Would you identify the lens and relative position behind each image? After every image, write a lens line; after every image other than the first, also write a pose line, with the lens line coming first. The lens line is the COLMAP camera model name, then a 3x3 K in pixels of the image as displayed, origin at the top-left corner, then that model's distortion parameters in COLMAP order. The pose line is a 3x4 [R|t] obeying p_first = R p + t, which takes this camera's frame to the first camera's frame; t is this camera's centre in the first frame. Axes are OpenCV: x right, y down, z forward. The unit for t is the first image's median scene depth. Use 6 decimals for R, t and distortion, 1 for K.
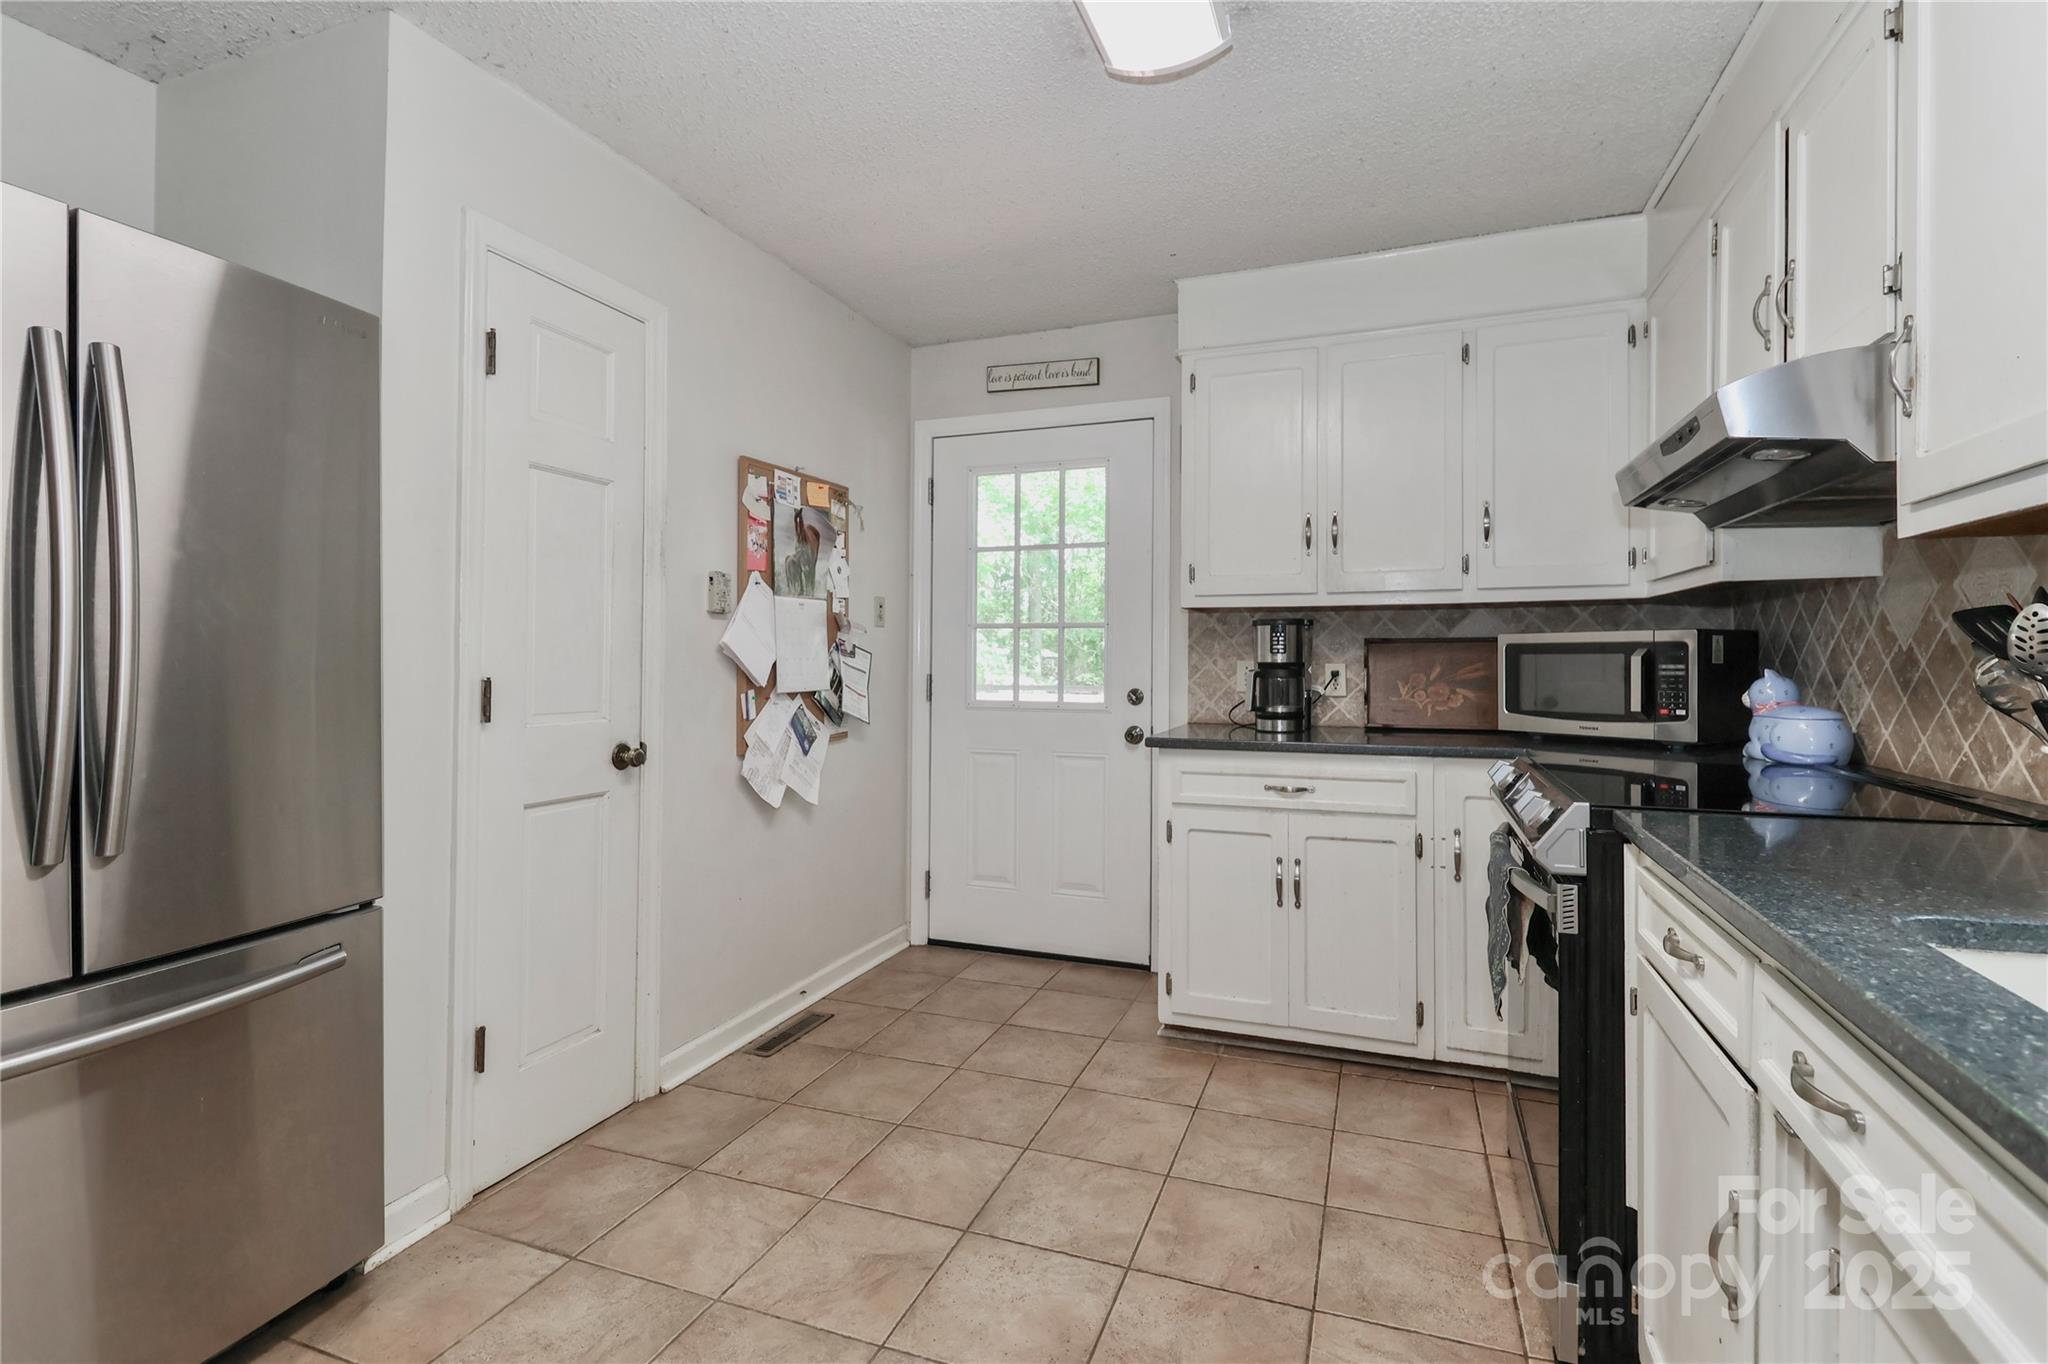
lens RADIAL K [[949.3, 0, 1045.1], [0, 949.3, 658.8], [0, 0, 1]] dist [0.016730, -0.012721]
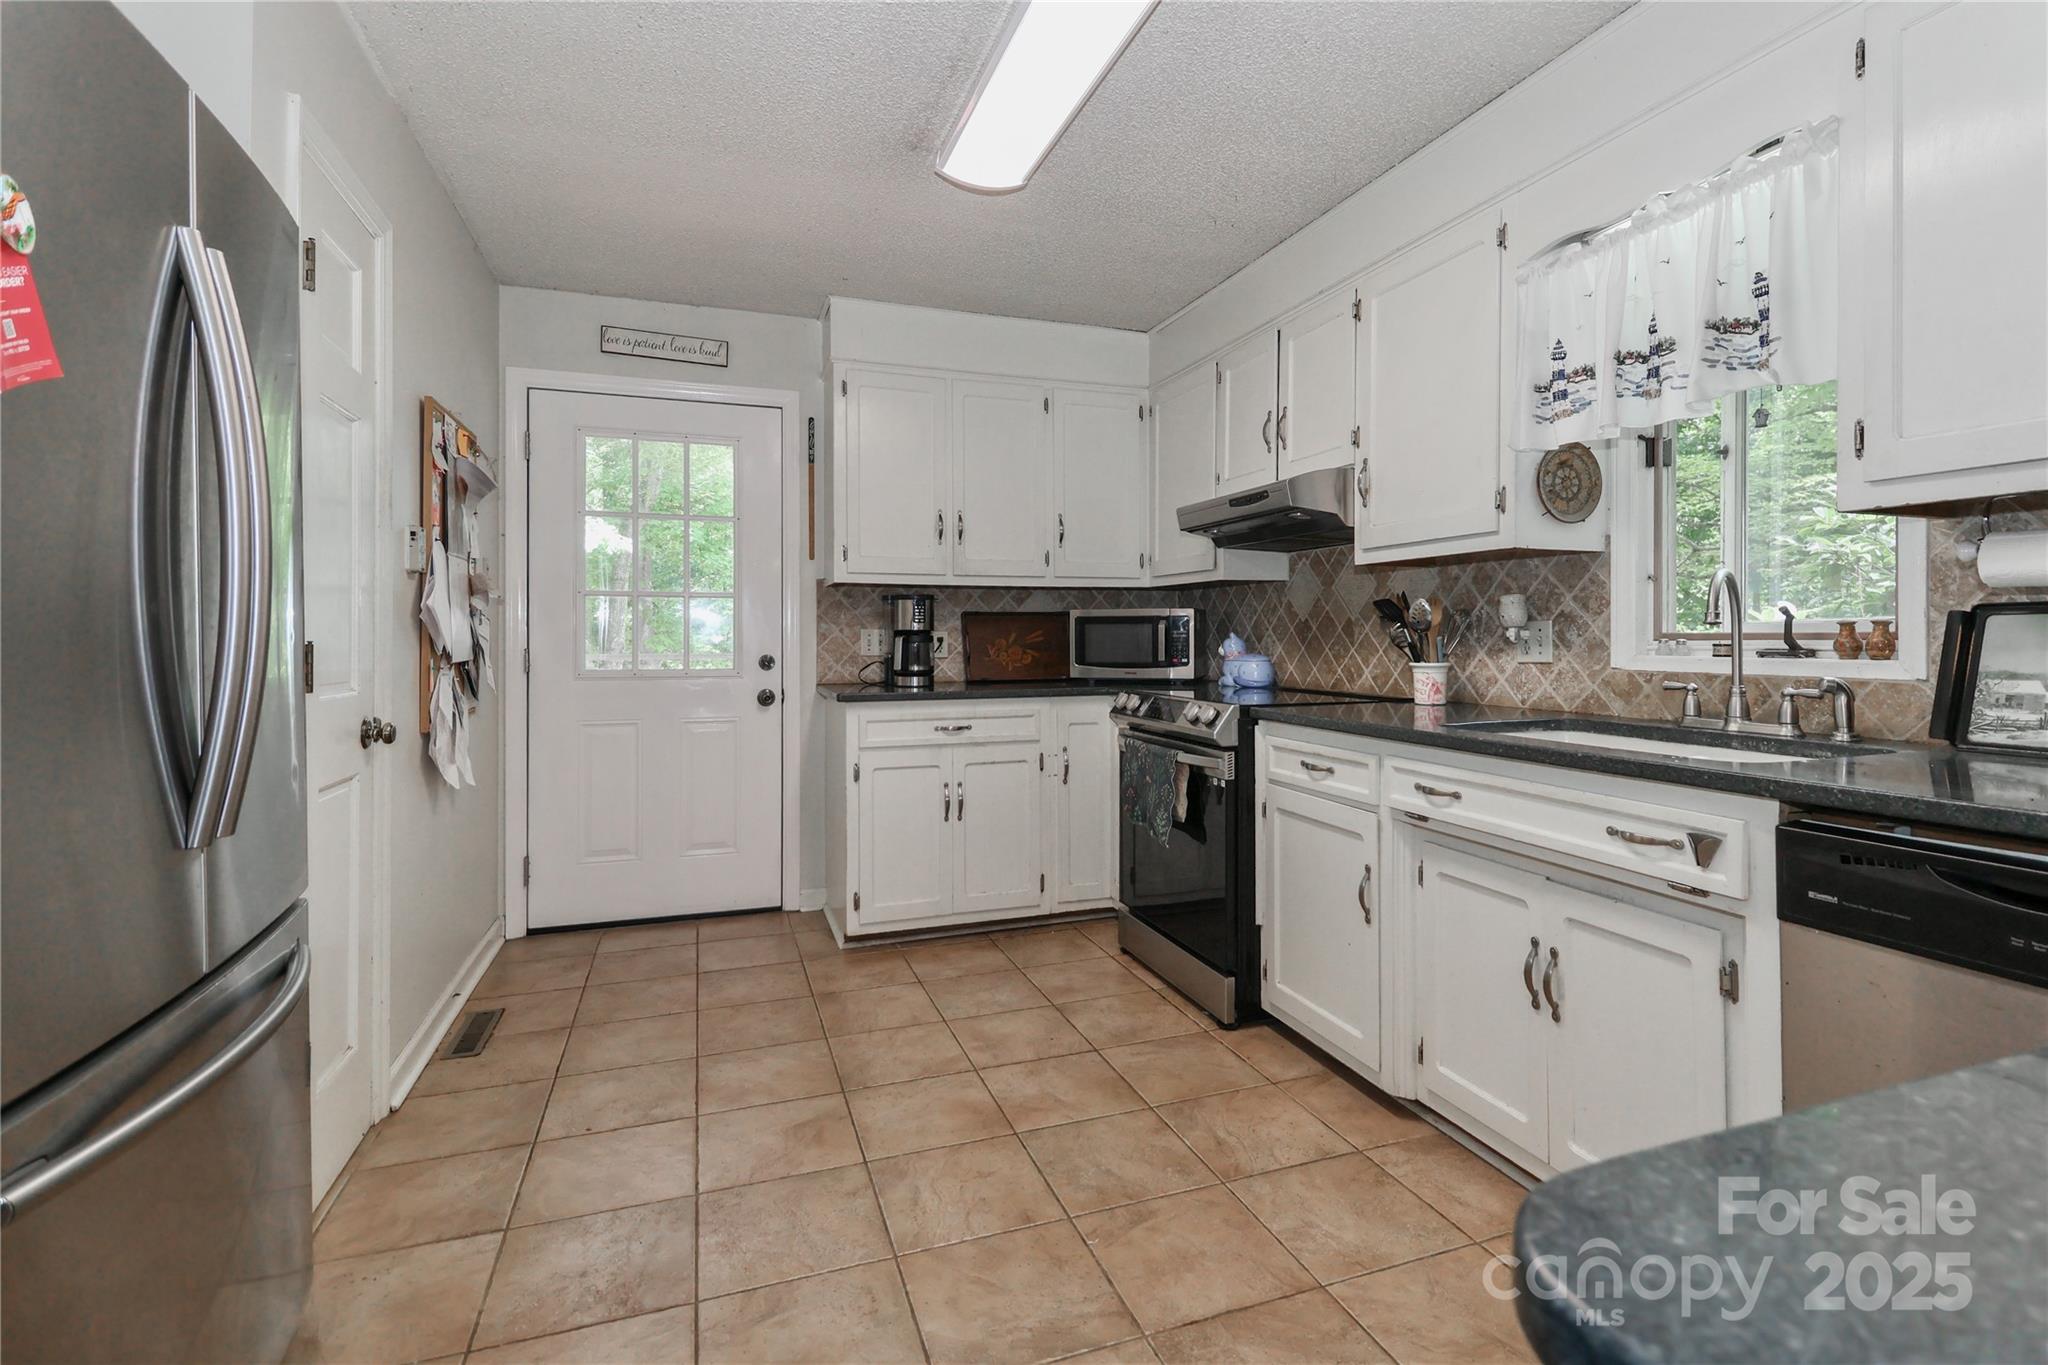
lens RADIAL K [[994.3, 0, 1058.5], [0, 994.3, 645.5], [0, 0, 1]] dist [0.014059, -0.000525]
pose [[0.755524, -0.007944, 0.655072, -0.512888], [0.001801, 0.999948, 0.010049, 0.012652], [-0.655118, -0.006412, 0.755499, -0.102016]]
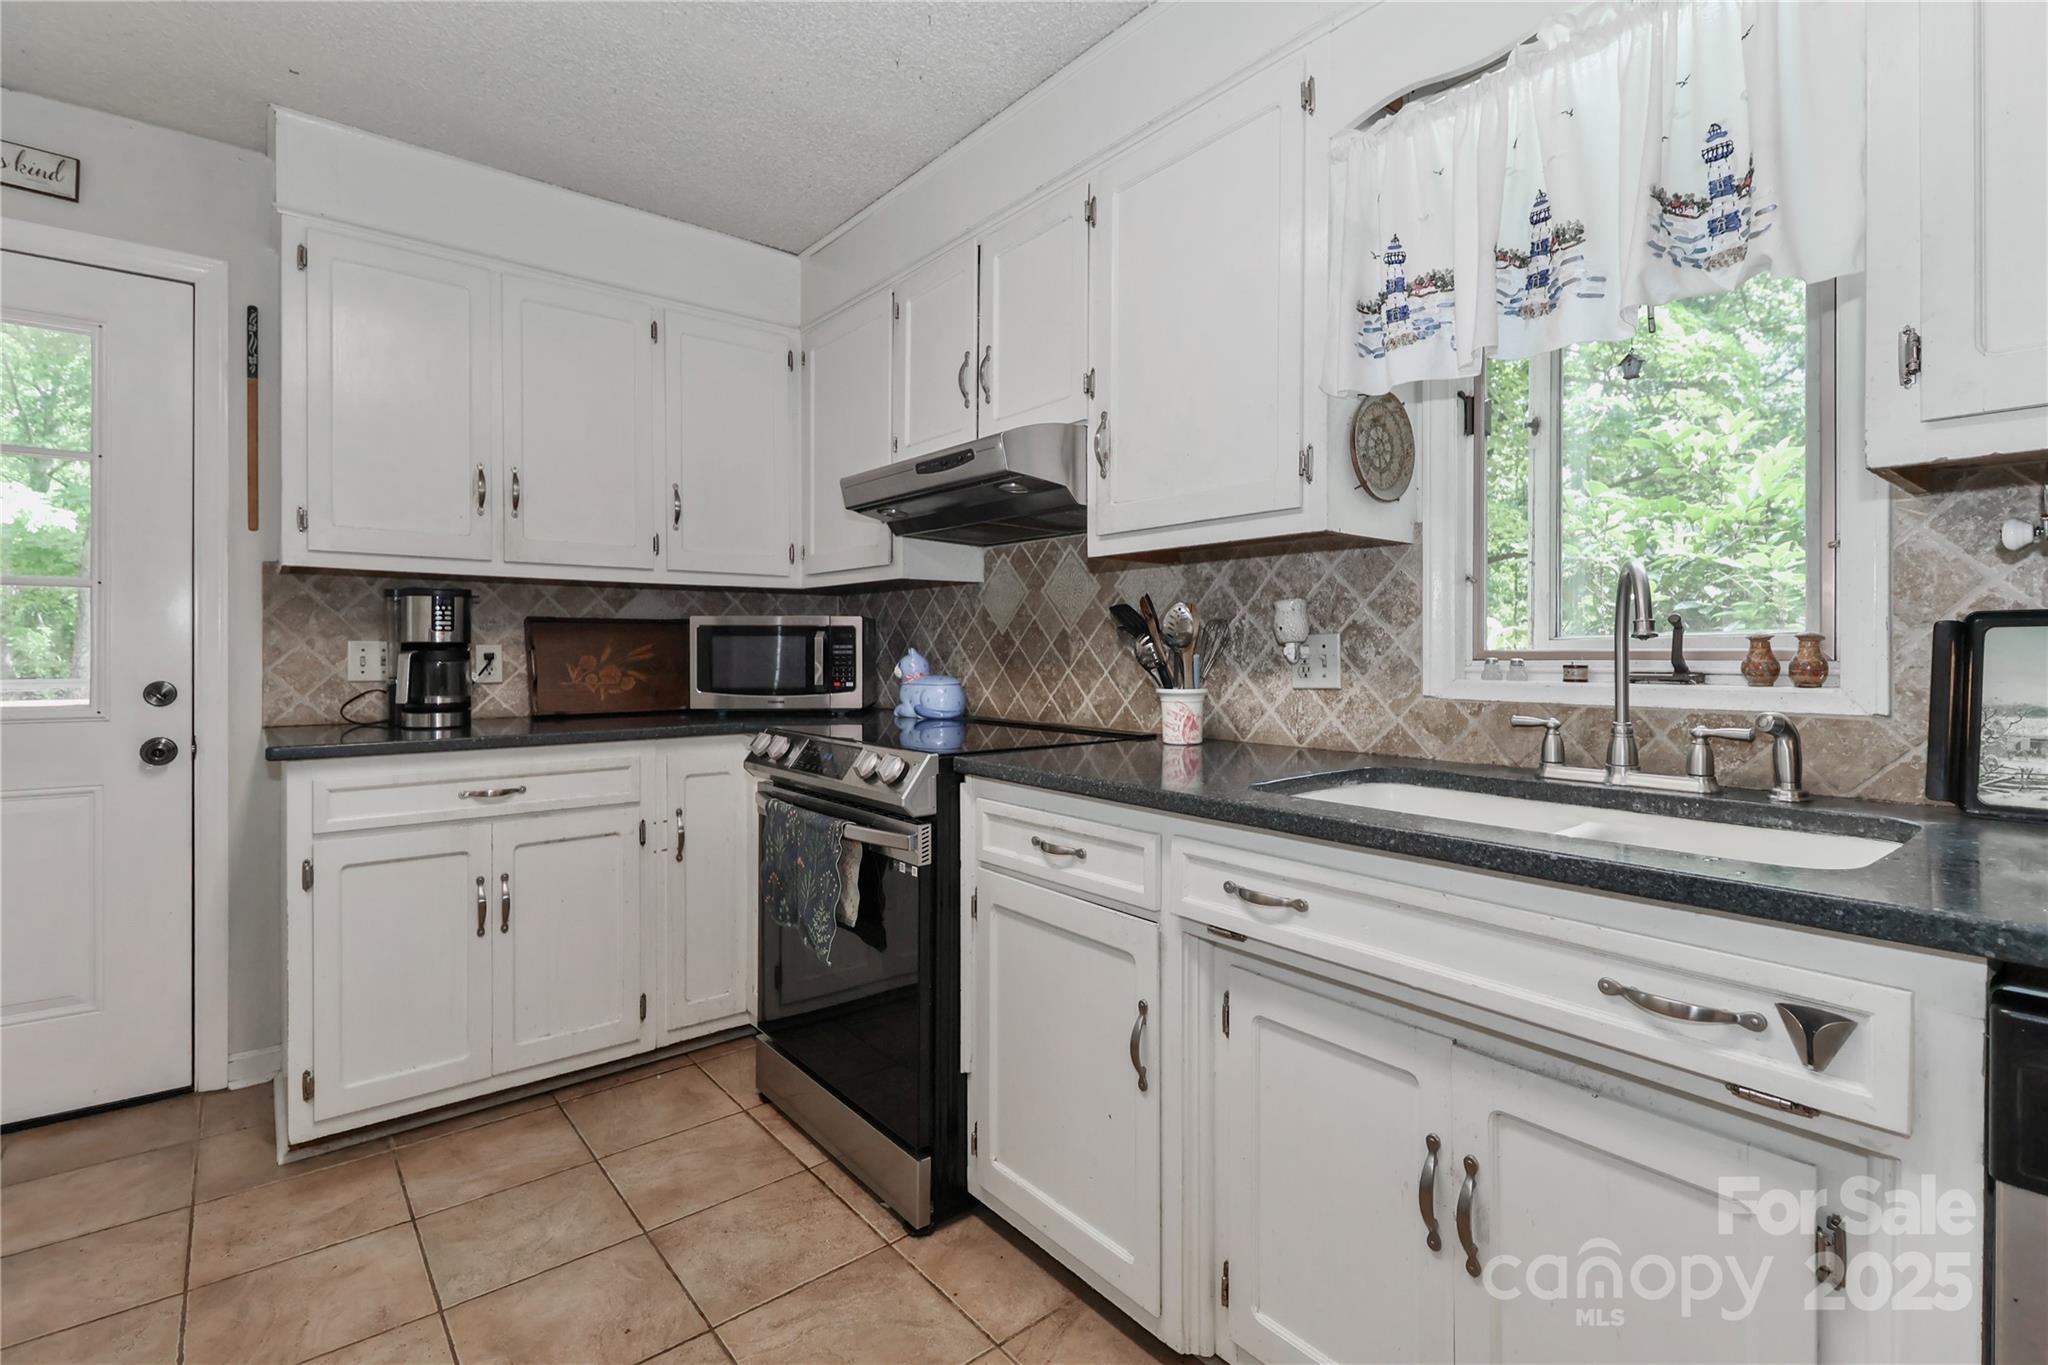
lens RADIAL K [[949.3, 0, 1045.1], [0, 949.3, 659.3], [0, 0, 1]] dist [0.016730, -0.012721]
pose [[0.492491, -0.006614, 0.870292, -0.233852], [-0.001087, 0.999966, 0.008215, 0.012403], [-0.870317, -0.004992, 0.492467, 0.166106]]
